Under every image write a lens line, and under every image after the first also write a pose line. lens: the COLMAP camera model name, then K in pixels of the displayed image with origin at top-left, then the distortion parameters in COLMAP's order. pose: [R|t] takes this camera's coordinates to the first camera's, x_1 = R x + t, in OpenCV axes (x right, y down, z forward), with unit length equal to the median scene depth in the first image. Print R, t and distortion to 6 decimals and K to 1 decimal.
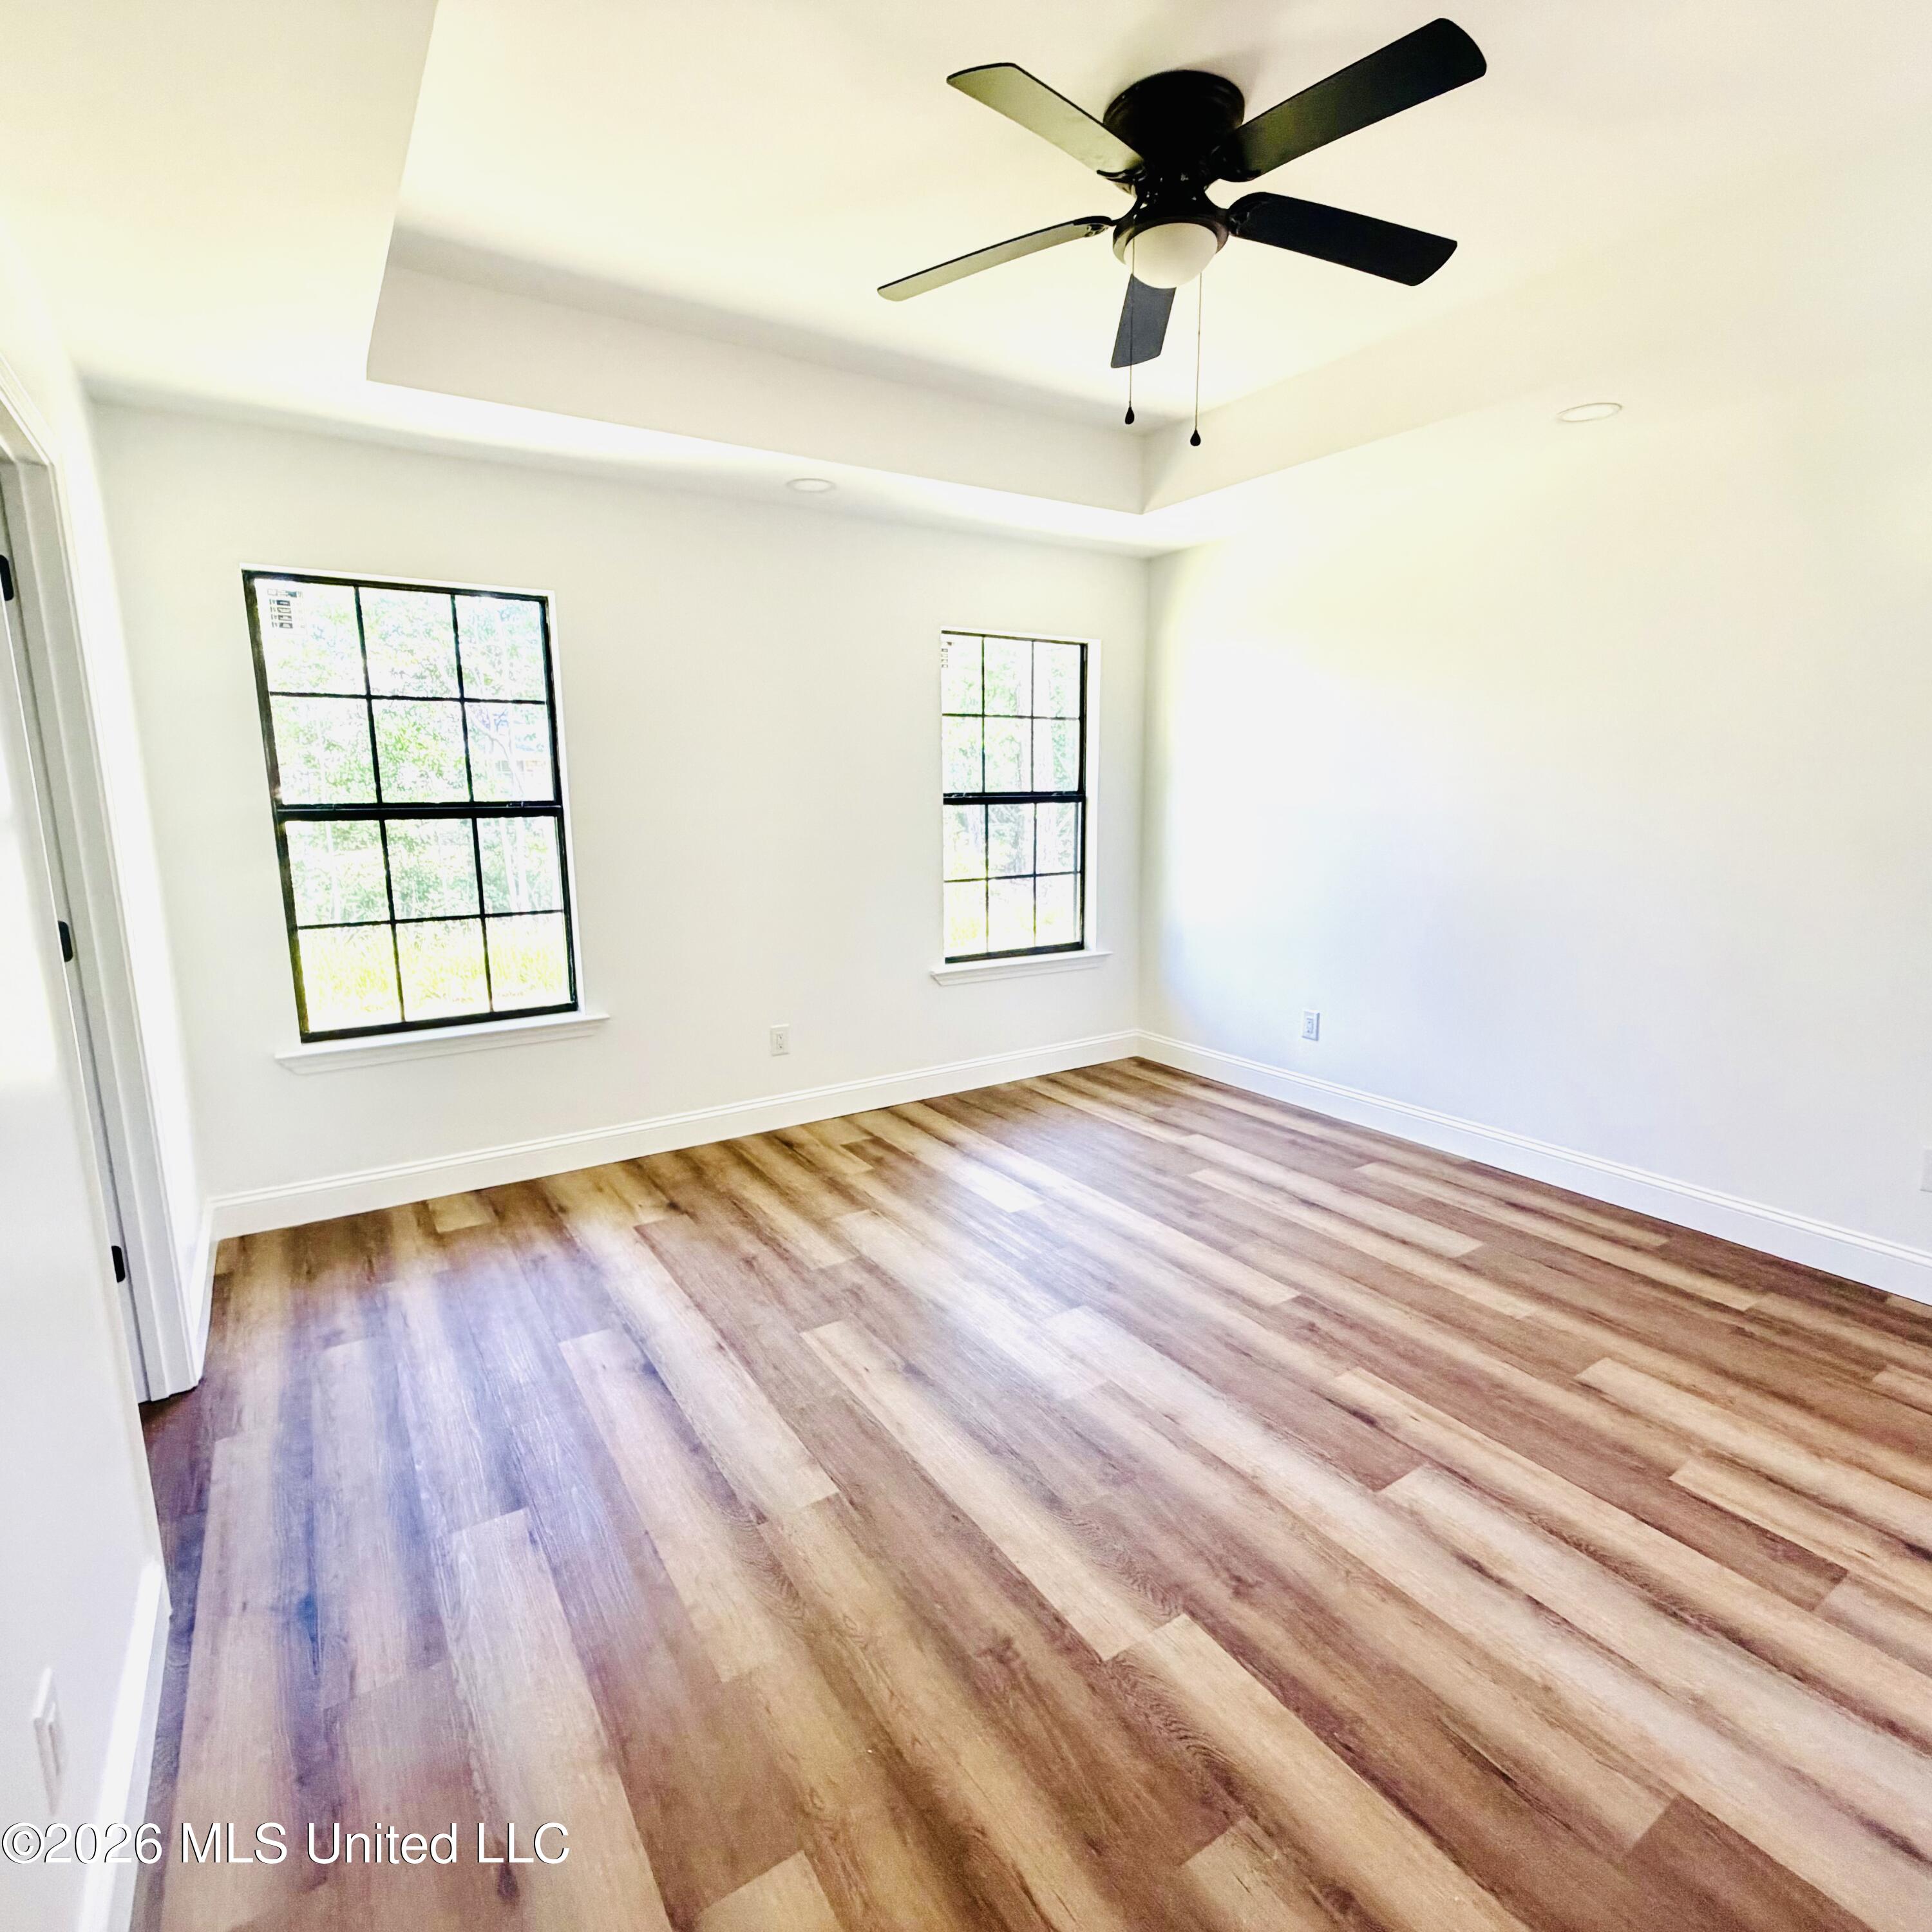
lens RADIAL K [[1025.3, 0, 966.0], [0, 1025.3, 966.0], [0, 0, 1]] dist [-0.002308, 0.000609]
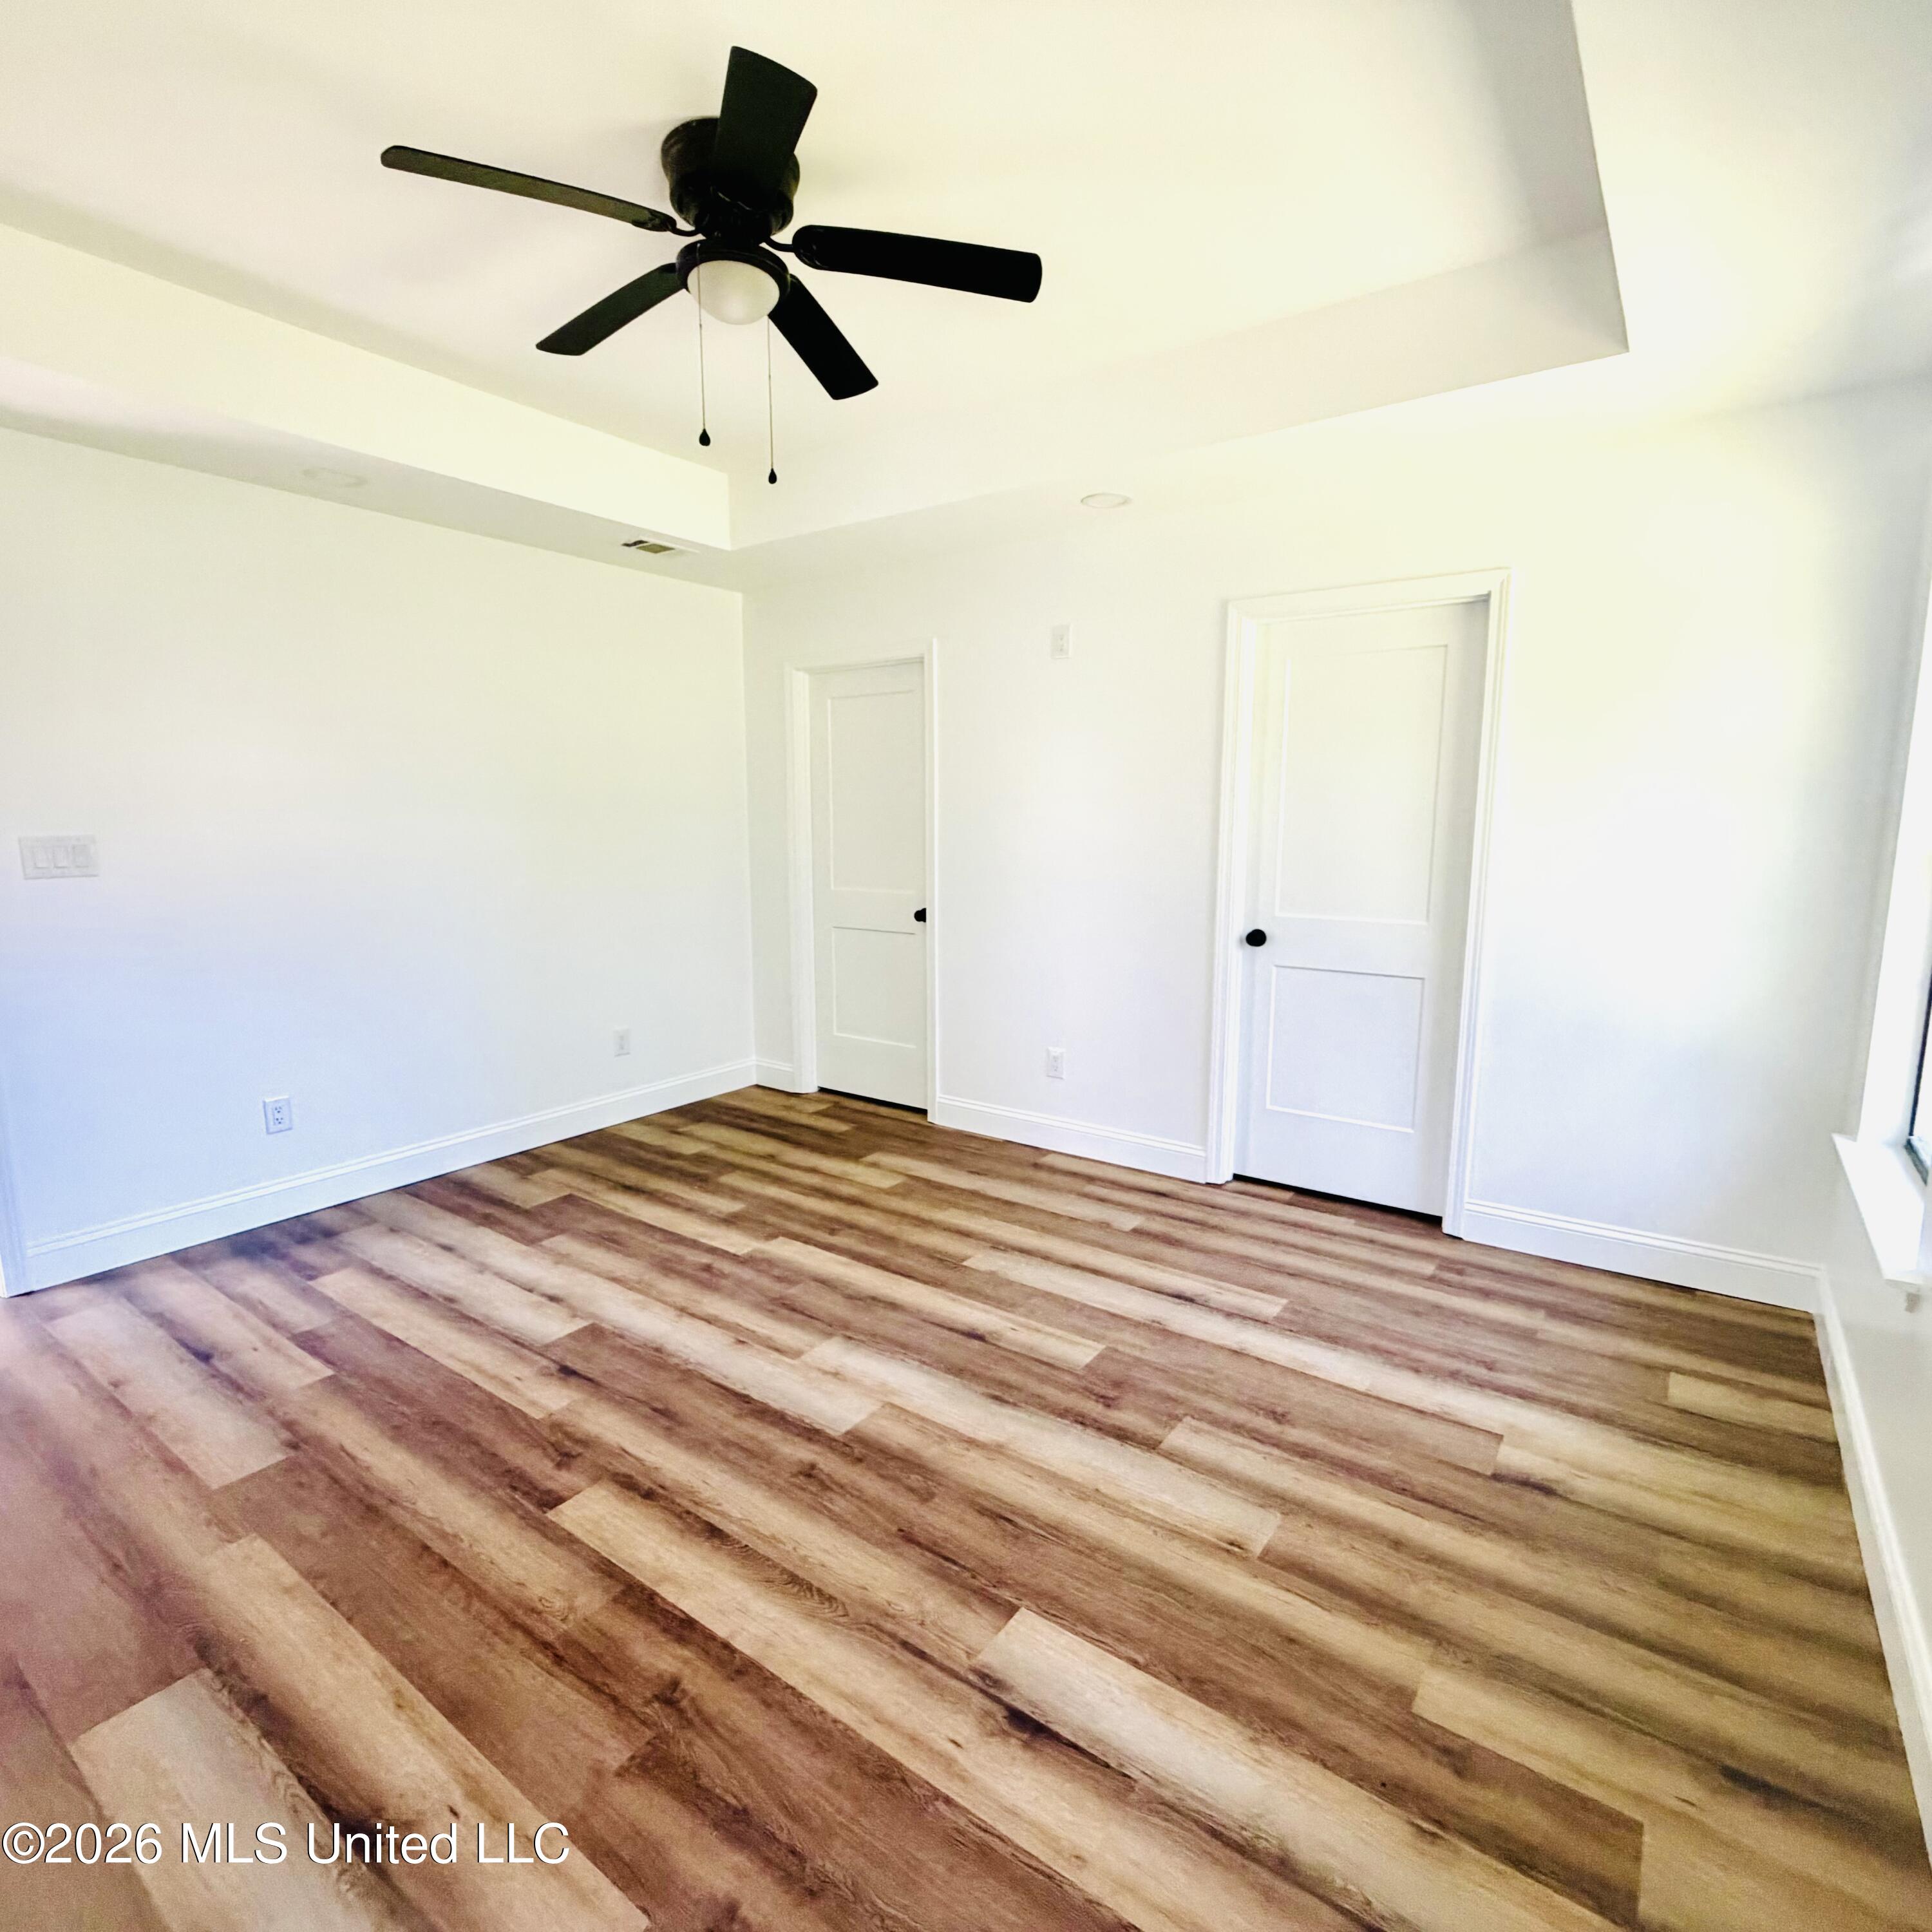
lens RADIAL K [[1025.3, 0, 966.0], [0, 1025.3, 966.0], [0, 0, 1]] dist [-0.002308, 0.000609]
pose [[-0.932454, 0.061432, -0.356028, 0.321908], [-0.055978, 0.948971, 0.310354, -0.322147], [0.356926, 0.309321, -0.881433, 1.827605]]
